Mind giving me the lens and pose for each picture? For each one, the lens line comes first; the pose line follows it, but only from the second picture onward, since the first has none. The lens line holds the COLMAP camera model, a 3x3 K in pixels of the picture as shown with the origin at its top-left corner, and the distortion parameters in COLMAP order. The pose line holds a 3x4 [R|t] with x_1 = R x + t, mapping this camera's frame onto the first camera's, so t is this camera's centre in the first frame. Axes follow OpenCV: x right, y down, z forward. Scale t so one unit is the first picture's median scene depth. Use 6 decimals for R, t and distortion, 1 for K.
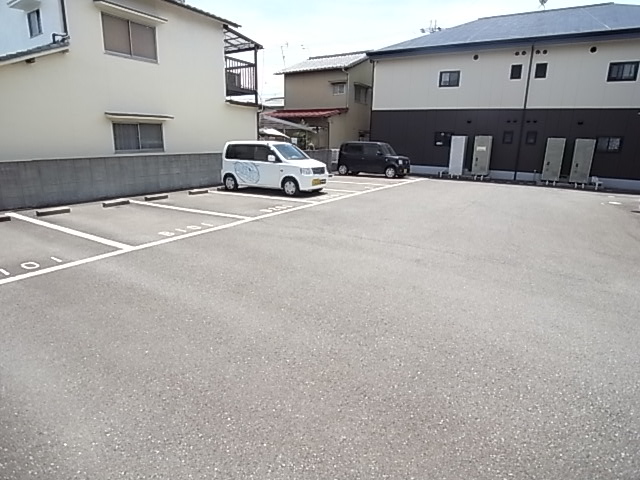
lens RADIAL K [[356.6, 0, 320.0], [0, 356.6, 240.0], [0, 0, 1]] dist [-0.073460, 0.018263]
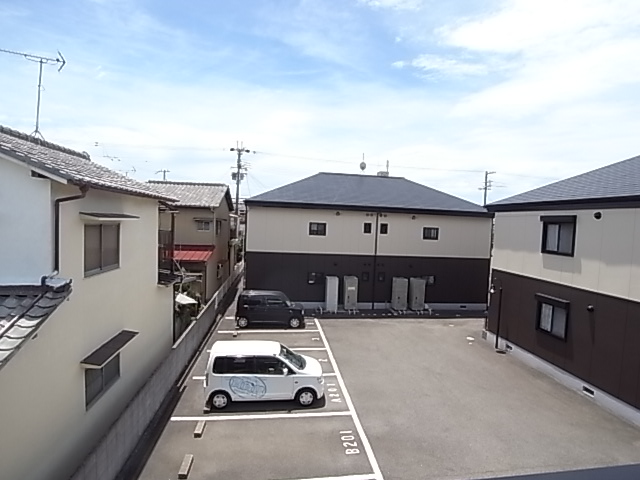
lens RADIAL K [[356.6, 0, 320.0], [0, 356.6, 240.0], [0, 0, 1]] dist [-0.073460, 0.018263]
pose [[0.774250, -0.020012, 0.632564, -0.434222], [0.143920, 0.978881, -0.145188, -0.280858], [-0.616299, 0.203451, 0.760778, 0.094970]]
